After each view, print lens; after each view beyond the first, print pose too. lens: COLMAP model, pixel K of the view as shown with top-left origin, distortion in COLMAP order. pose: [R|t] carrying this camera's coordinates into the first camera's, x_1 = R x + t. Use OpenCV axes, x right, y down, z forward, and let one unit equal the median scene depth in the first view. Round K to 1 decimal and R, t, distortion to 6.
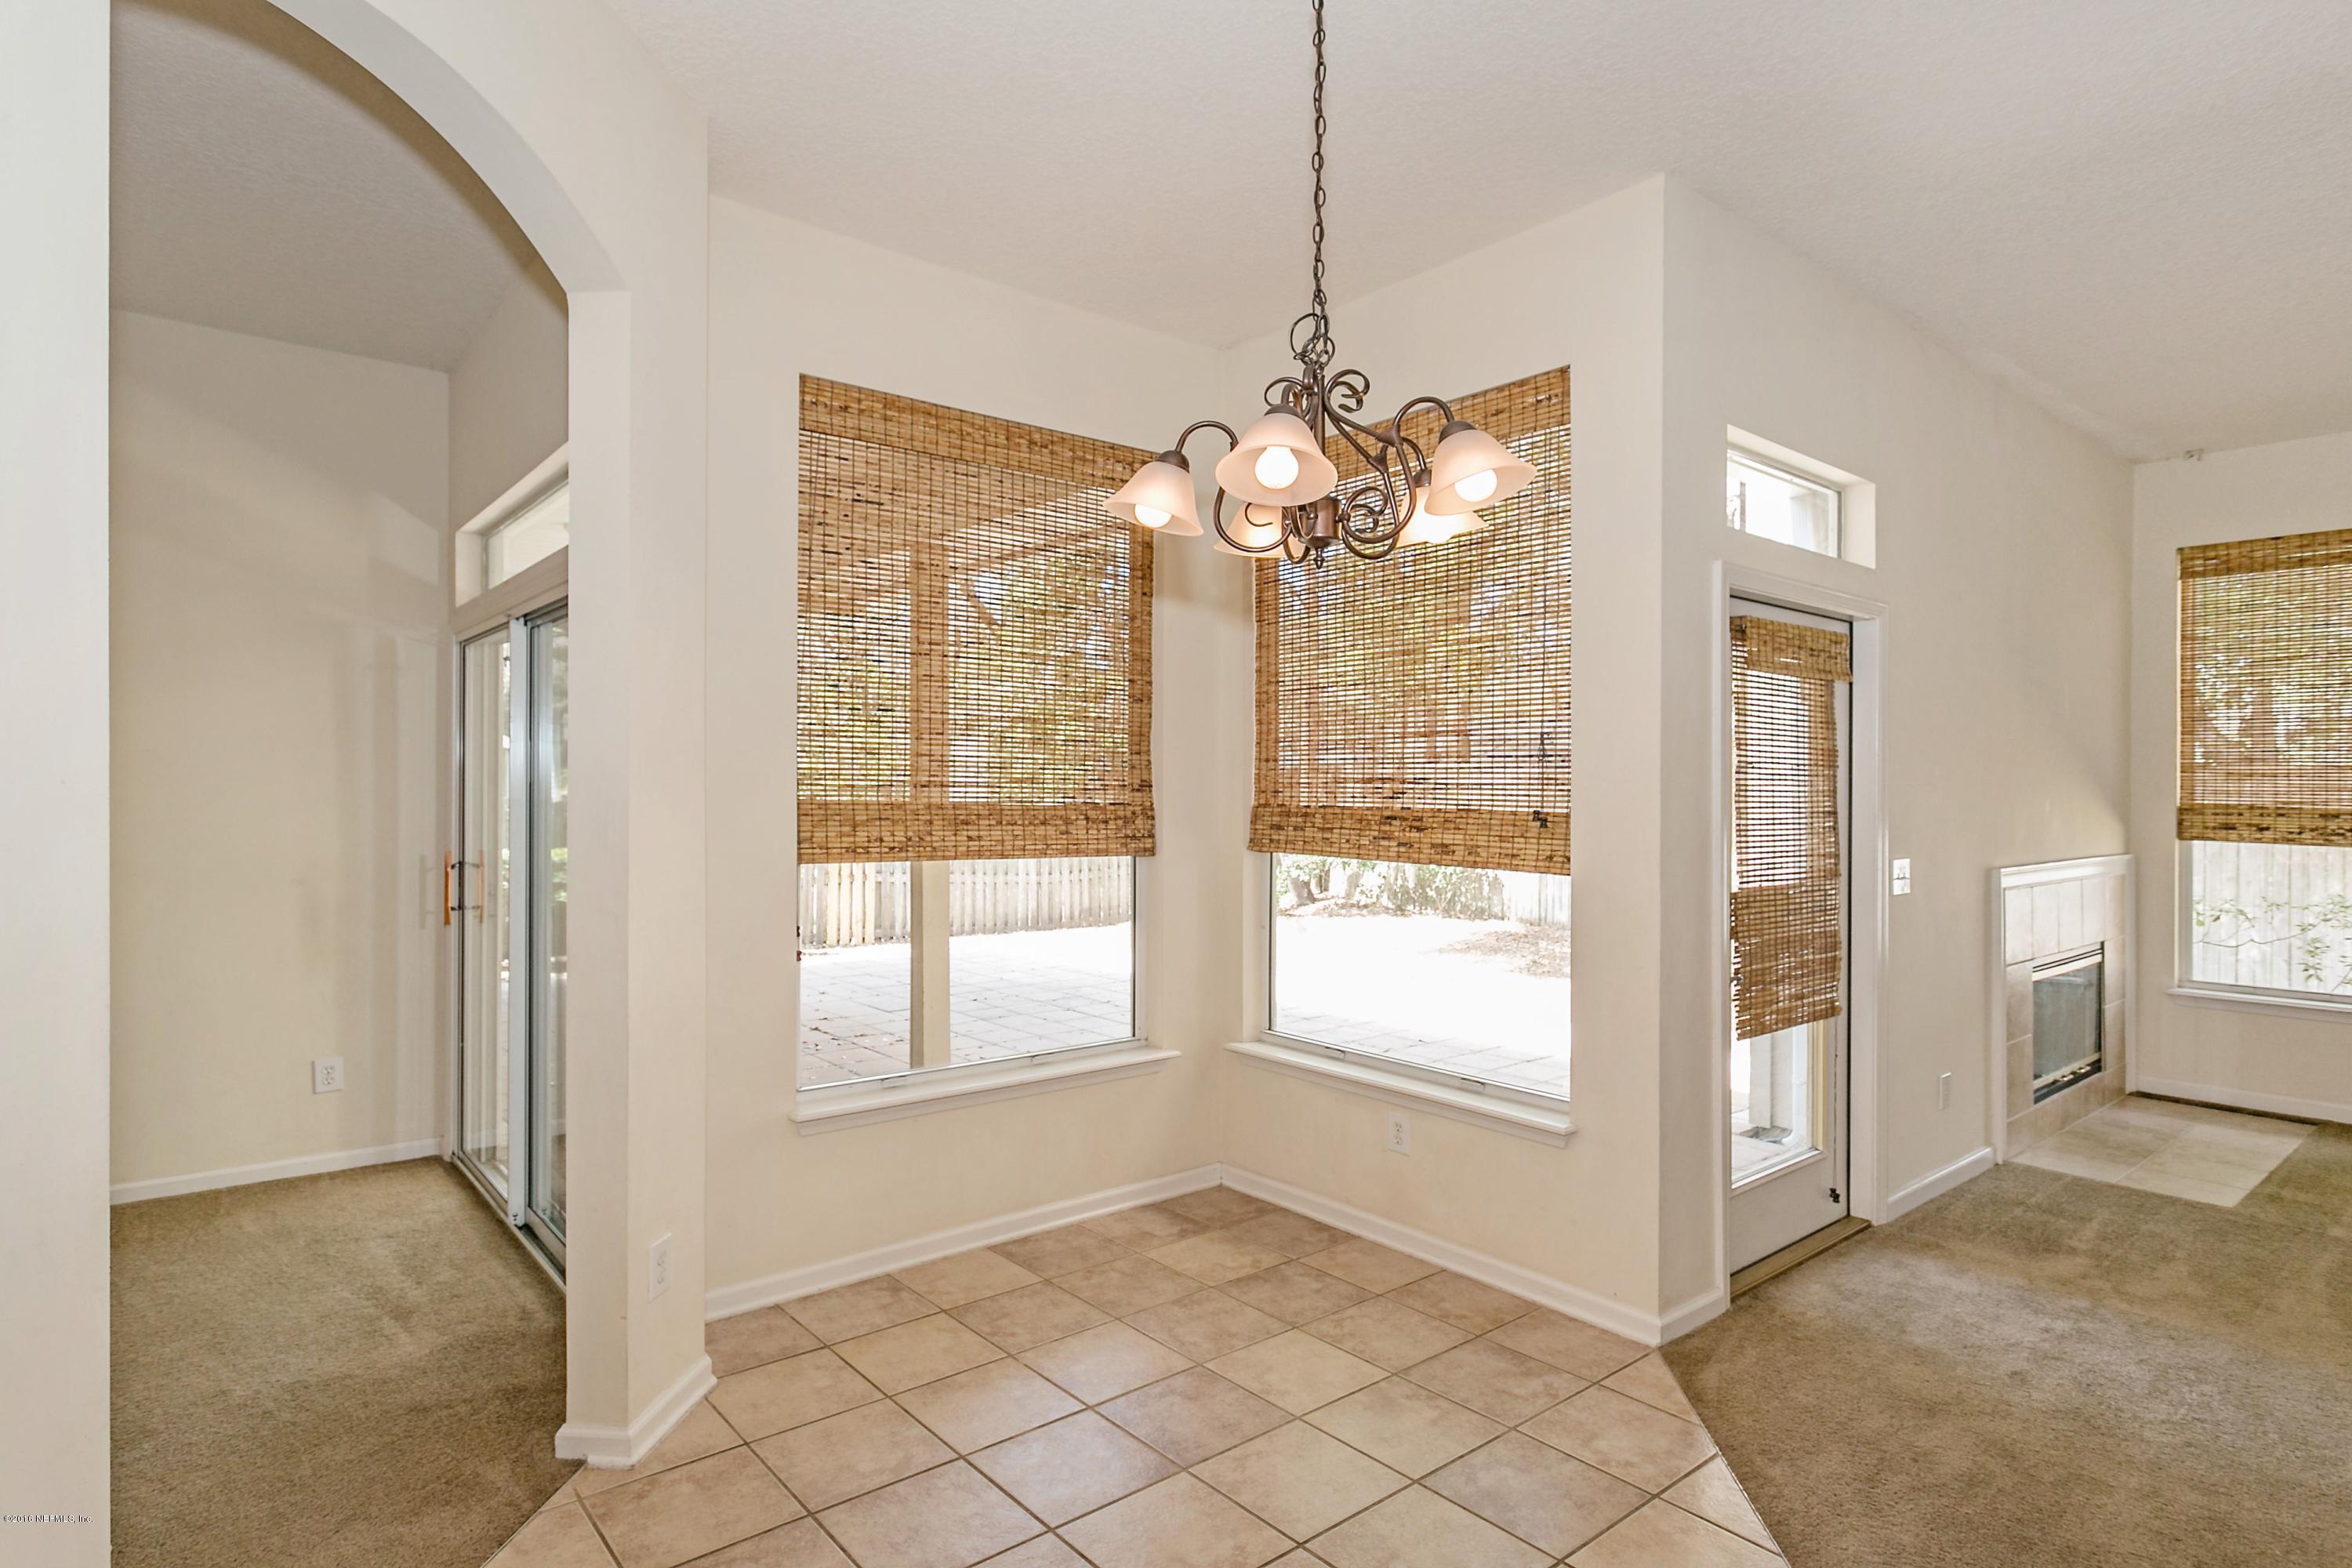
lens RADIAL K [[1113.2, 0, 1167.6], [0, 1113.2, 784.3], [0, 0, 1]] dist [0.022516, -0.000469]
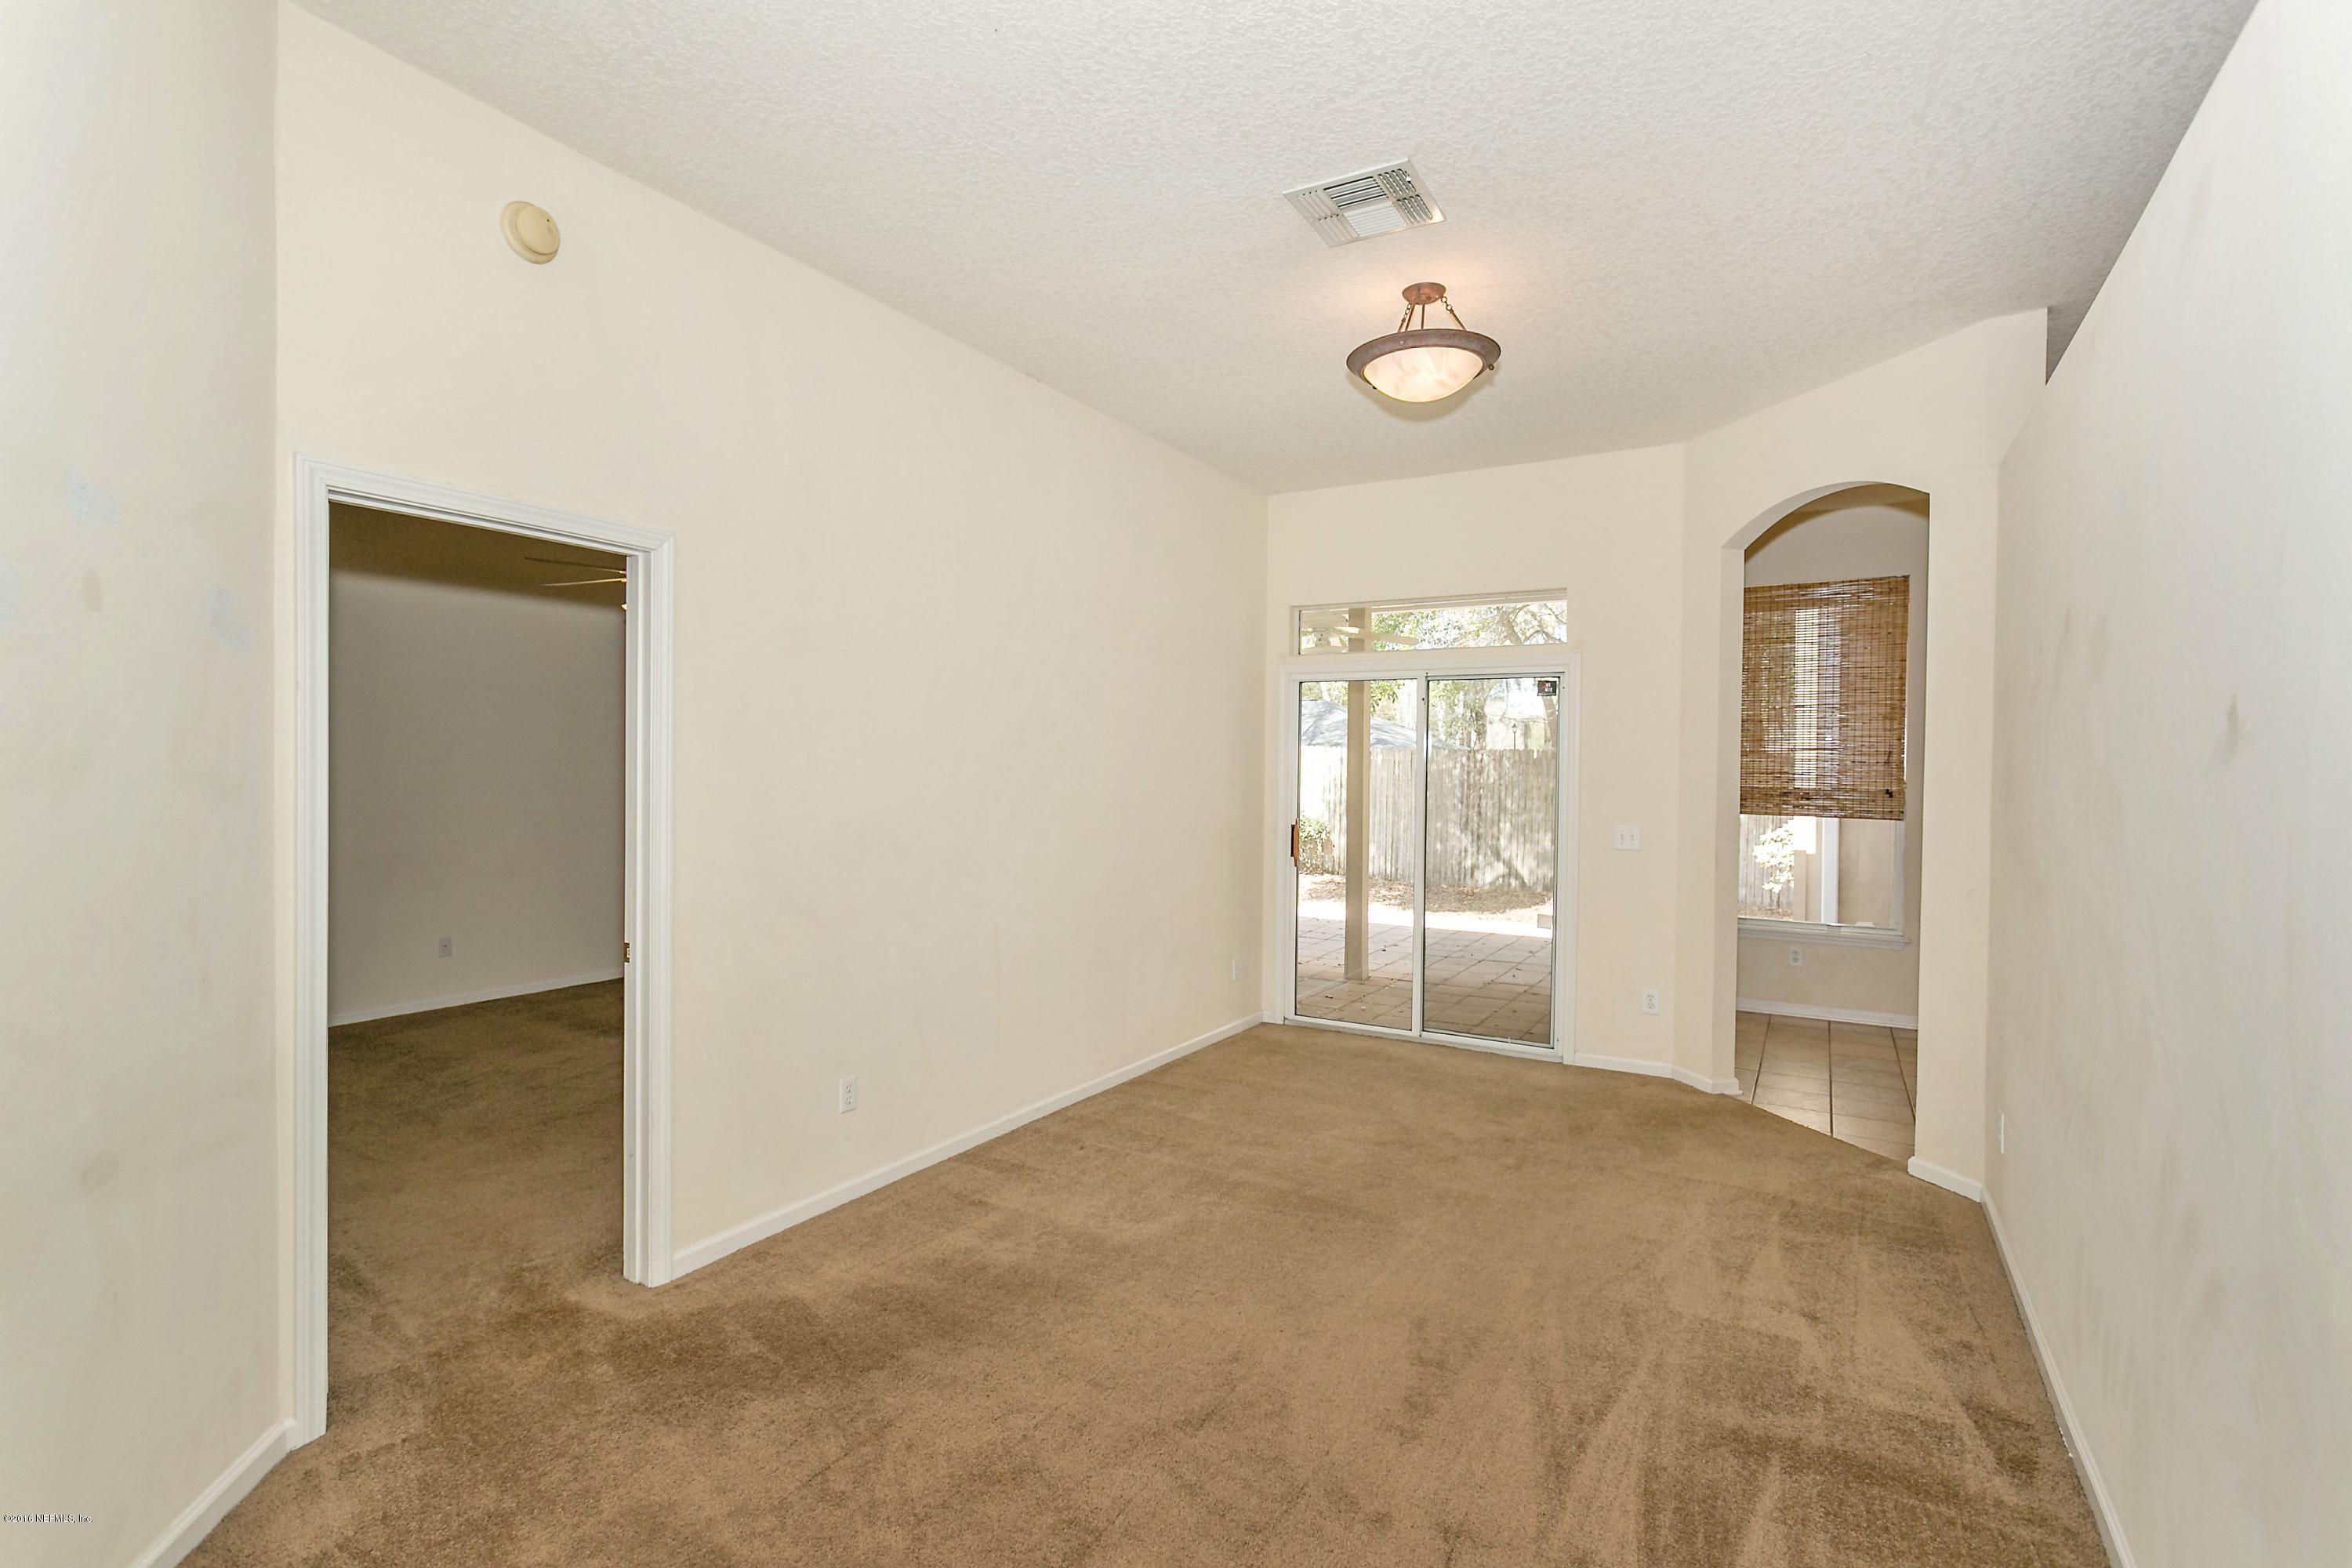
lens RADIAL K [[1113.2, 0, 1180.6], [0, 1113.2, 776.8], [0, 0, 1]] dist [0.022516, -0.000469]
pose [[0.917579, 0.003610, 0.397537, -1.601662], [-0.009859, 0.999858, 0.013677, -0.014157], [-0.397432, -0.016469, 0.917484, -0.361820]]
